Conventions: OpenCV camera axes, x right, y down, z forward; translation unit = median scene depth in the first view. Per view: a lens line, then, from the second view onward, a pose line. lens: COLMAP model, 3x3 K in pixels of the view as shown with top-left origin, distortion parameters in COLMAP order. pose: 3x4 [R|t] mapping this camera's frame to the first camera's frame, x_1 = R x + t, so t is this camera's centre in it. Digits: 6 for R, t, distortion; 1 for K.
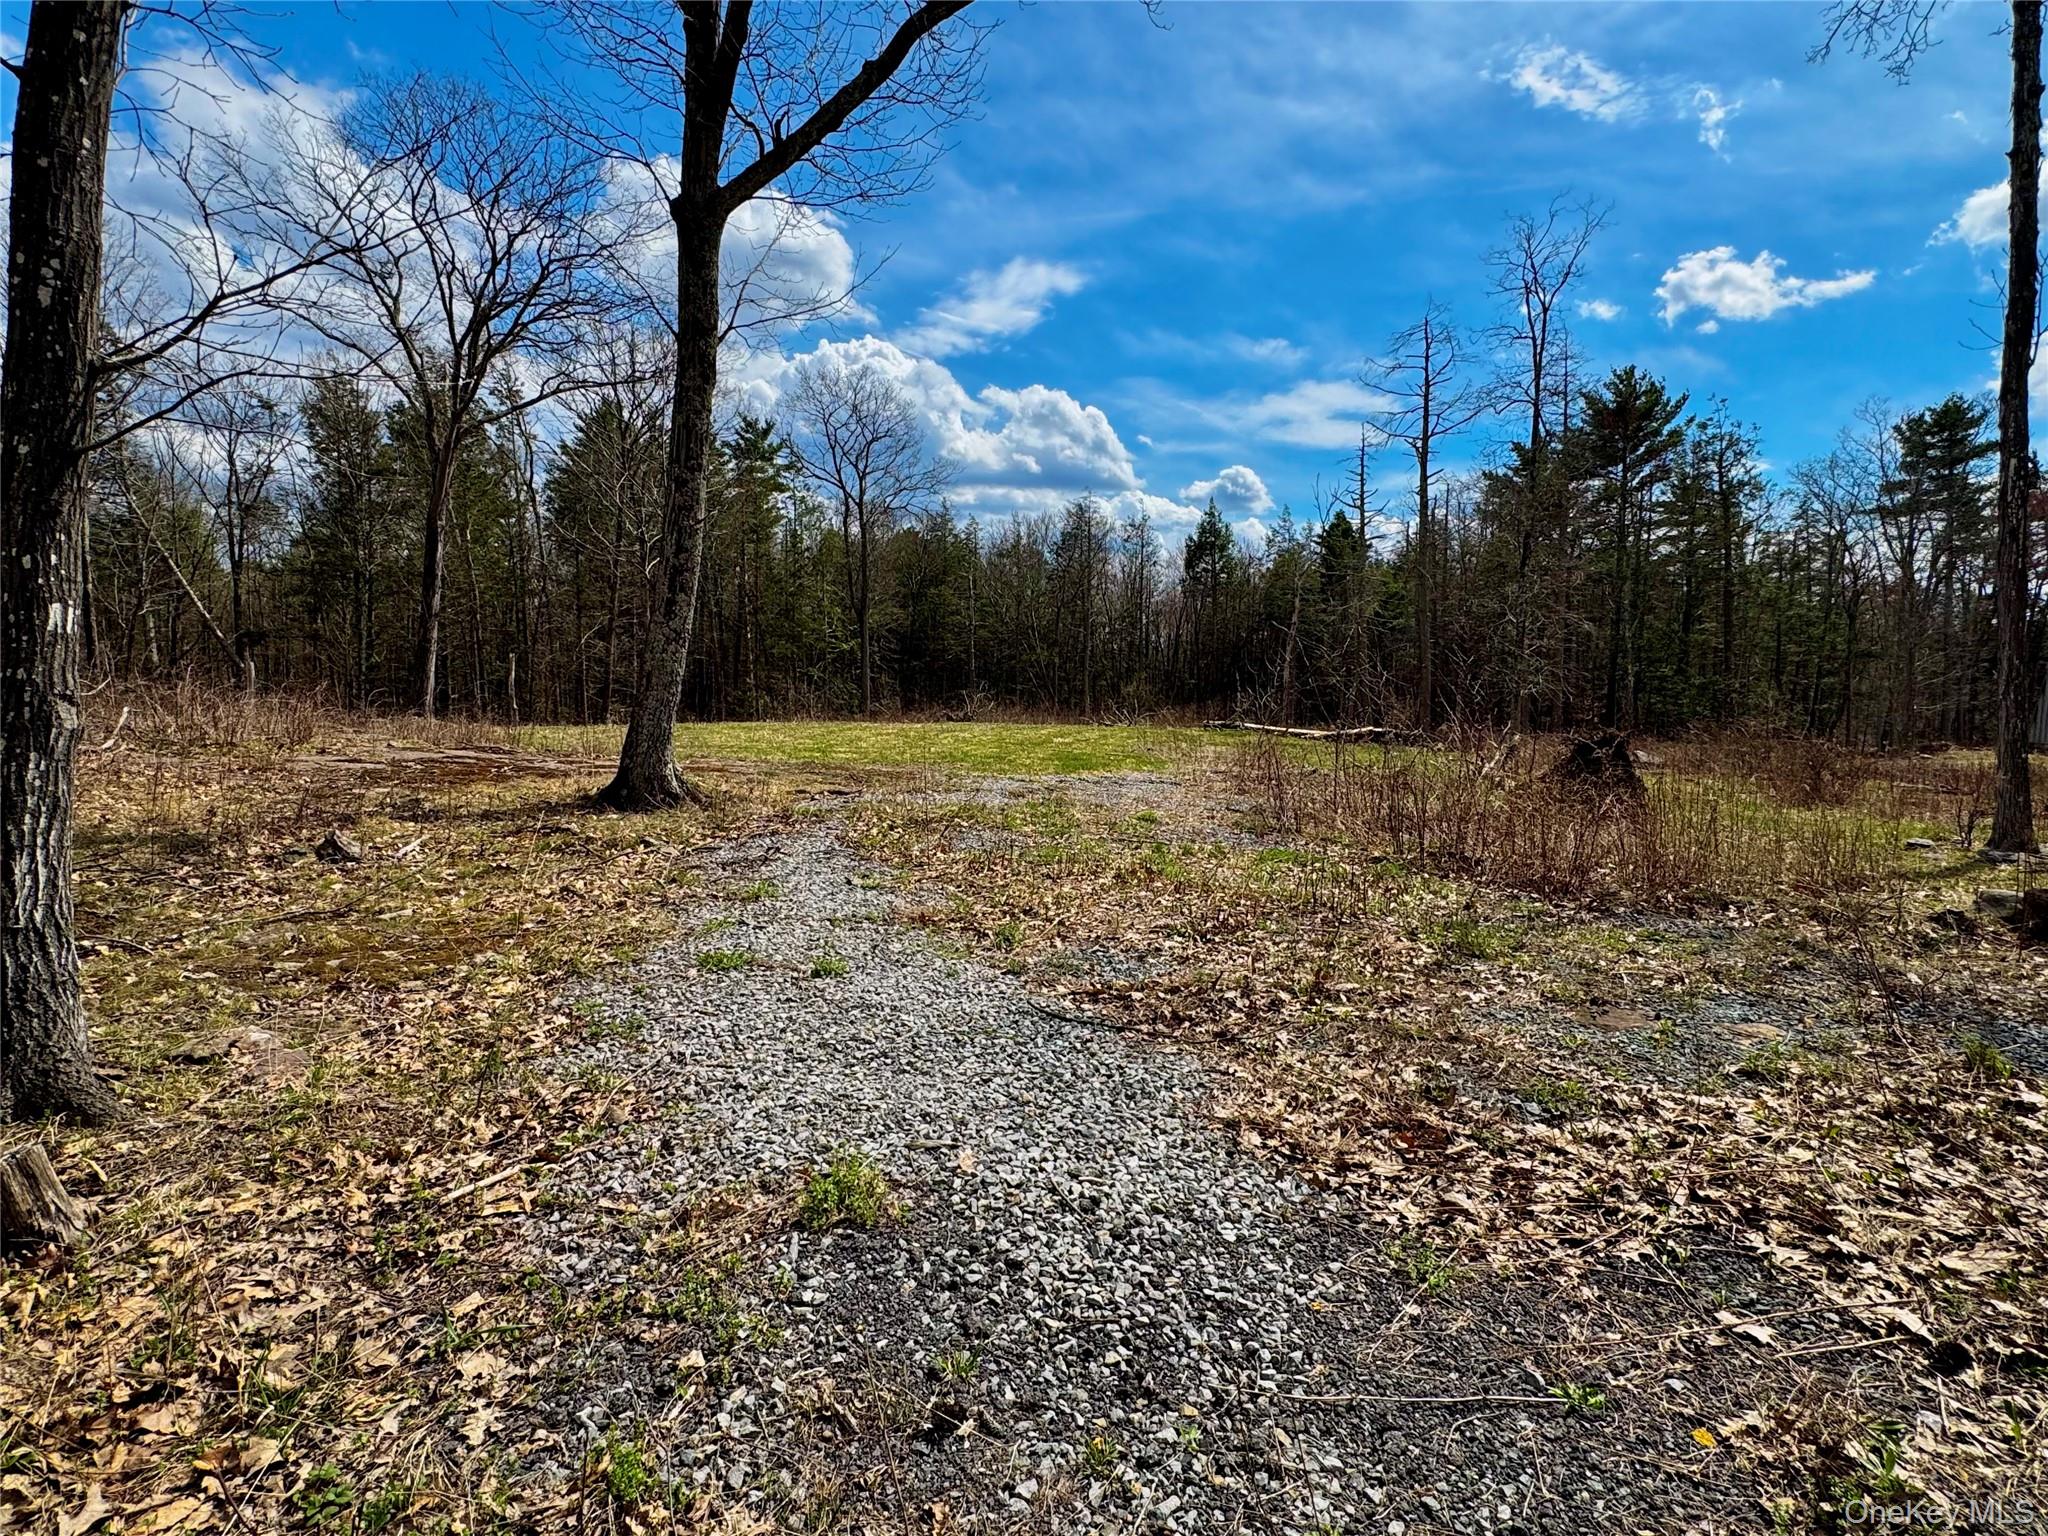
lens RADIAL K [[1025.4, 0, 1030.6], [0, 1025.4, 760.3], [0, 0, 1]] dist [-0.010597, 0.004146]
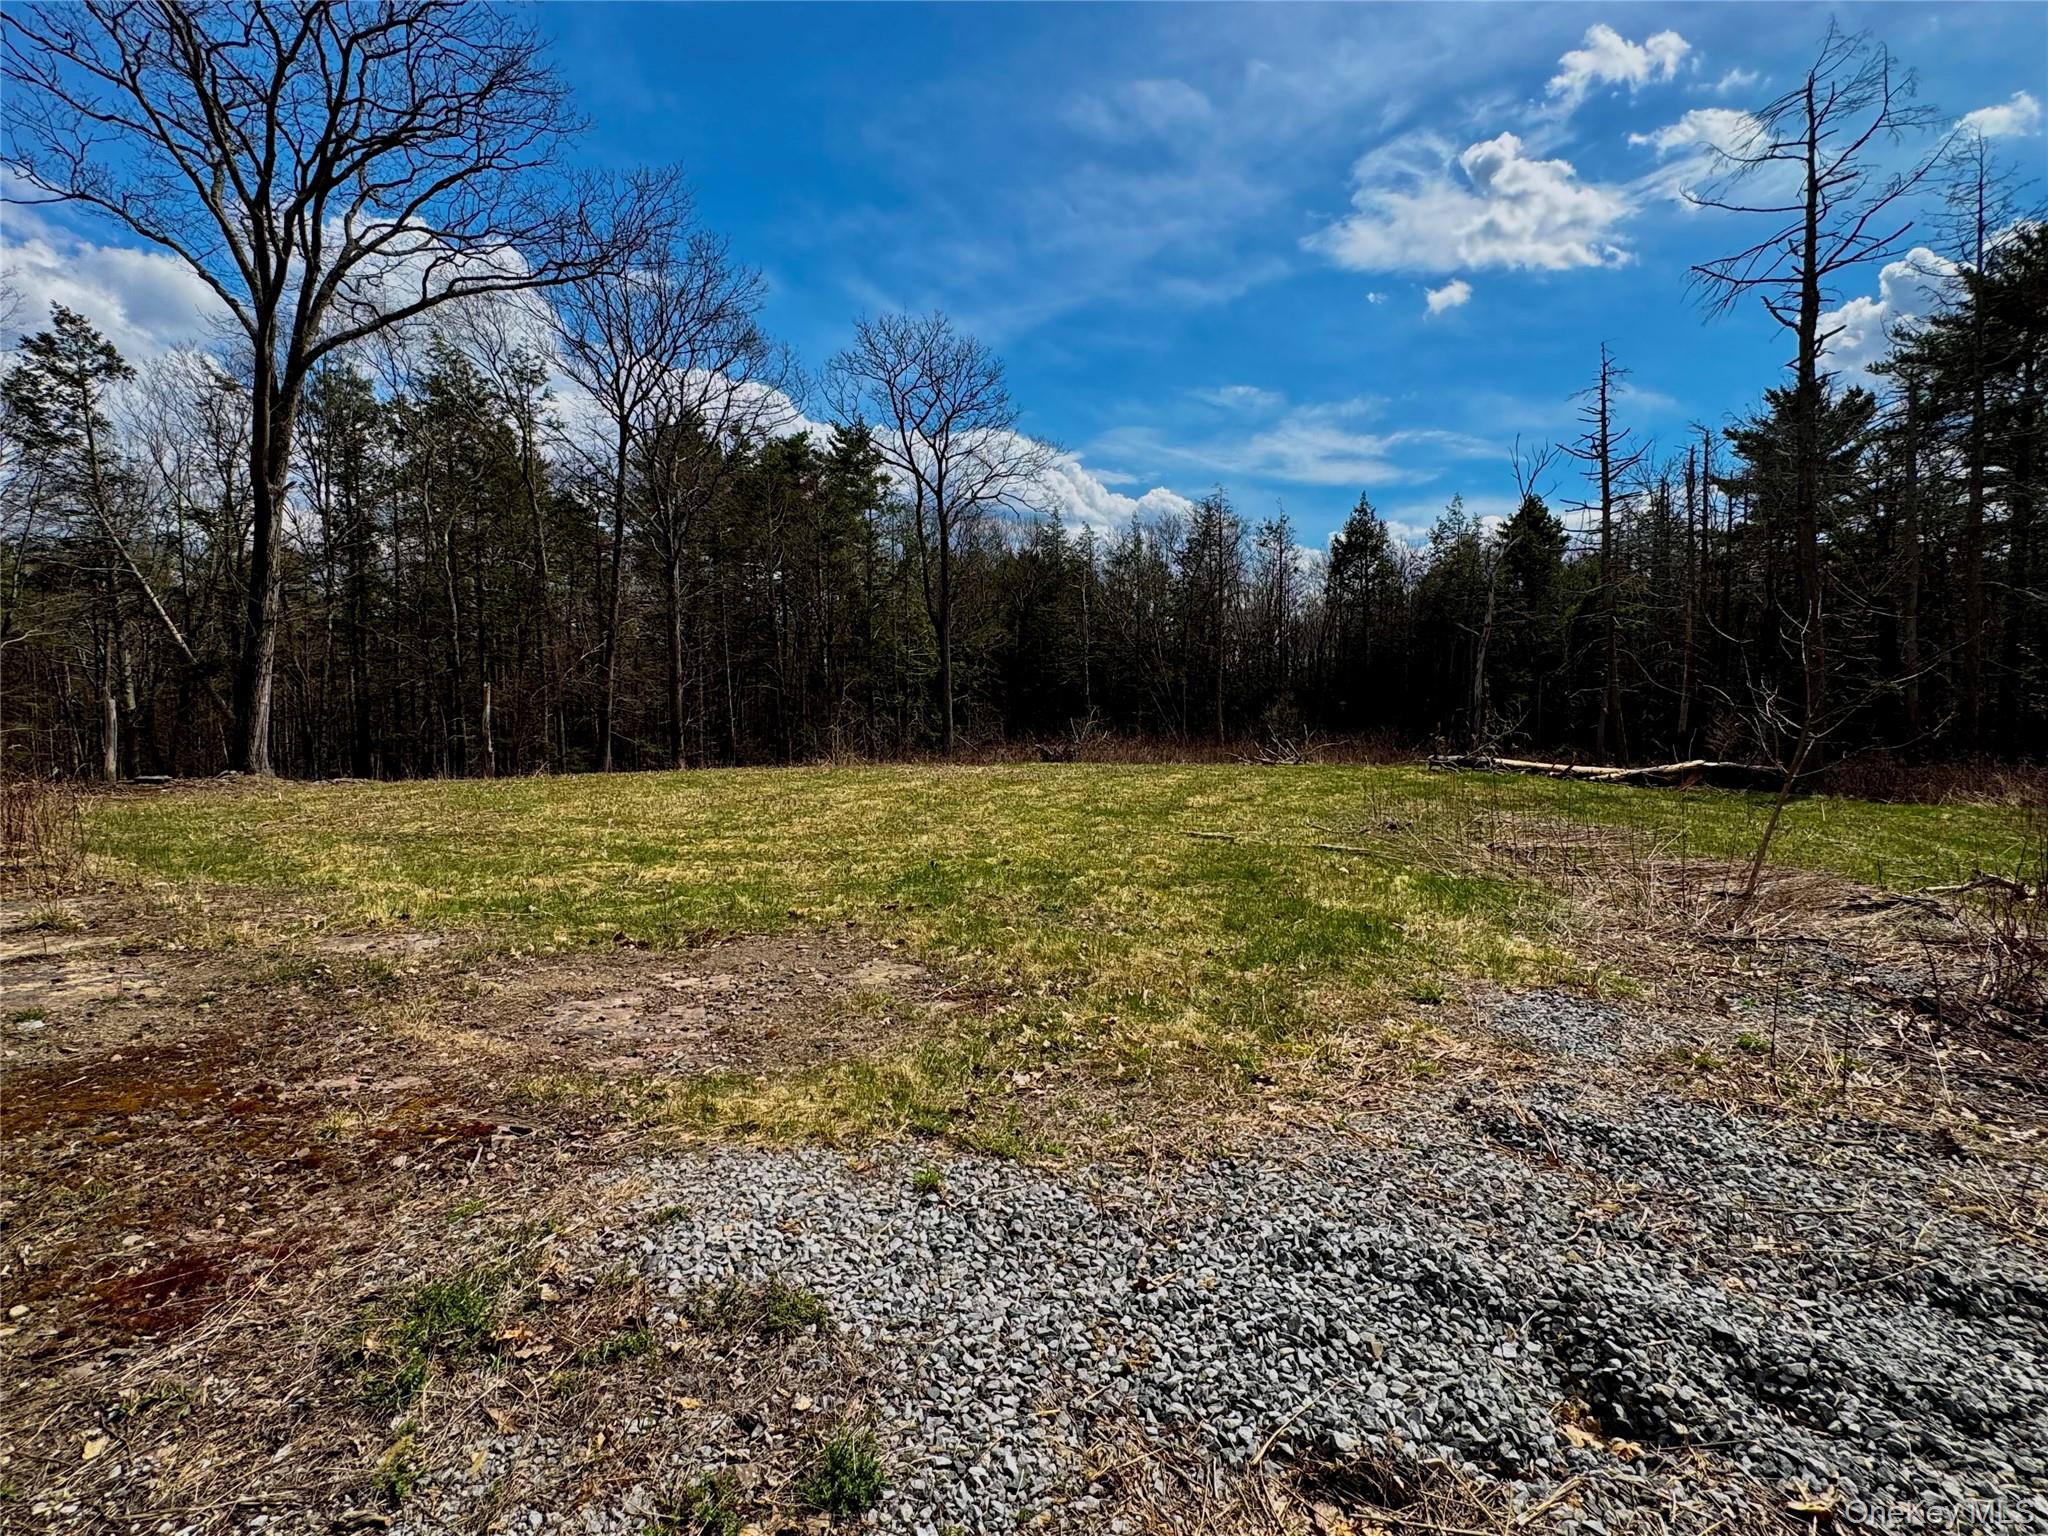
lens RADIAL K [[1054.5, 0, 1019.5], [0, 1054.5, 778.1], [0, 0, 1]] dist [0.000103, 0.000147]
pose [[0.991454, -0.013181, -0.129788, 0.003747], [0.011507, 0.999841, -0.013640, -0.015345], [0.129947, 0.012029, 0.991448, 0.260082]]
